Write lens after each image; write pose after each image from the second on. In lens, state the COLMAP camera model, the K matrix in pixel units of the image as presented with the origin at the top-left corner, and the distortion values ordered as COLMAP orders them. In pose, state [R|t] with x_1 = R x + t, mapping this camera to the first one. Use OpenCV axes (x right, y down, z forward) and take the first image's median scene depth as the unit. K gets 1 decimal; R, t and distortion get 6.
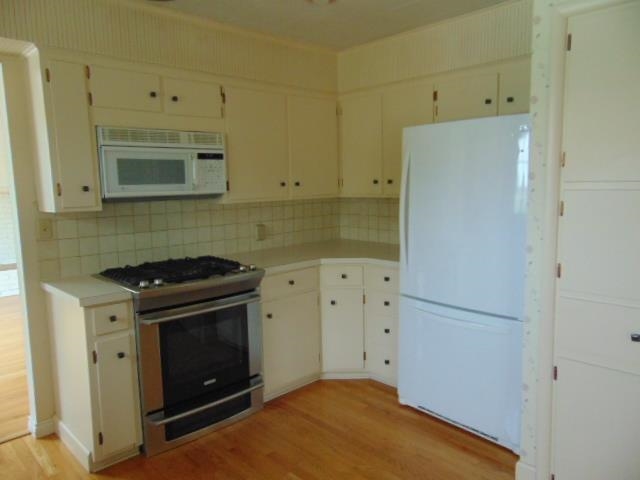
lens RADIAL K [[473.1, 0, 318.9], [0, 473.1, 239.1], [0, 0, 1]] dist [0.008042, -0.000596]
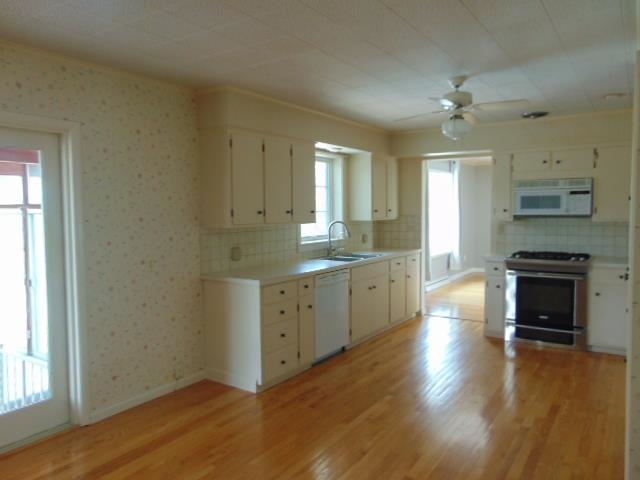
lens RADIAL K [[473.1, 0, 319.7], [0, 473.1, 238.9], [0, 0, 1]] dist [0.008042, -0.000596]
pose [[0.232239, 0.074312, -0.969816, 1.240605], [-0.114285, 0.992255, 0.048664, 0.011958], [0.965921, 0.099534, 0.238933, -0.280908]]
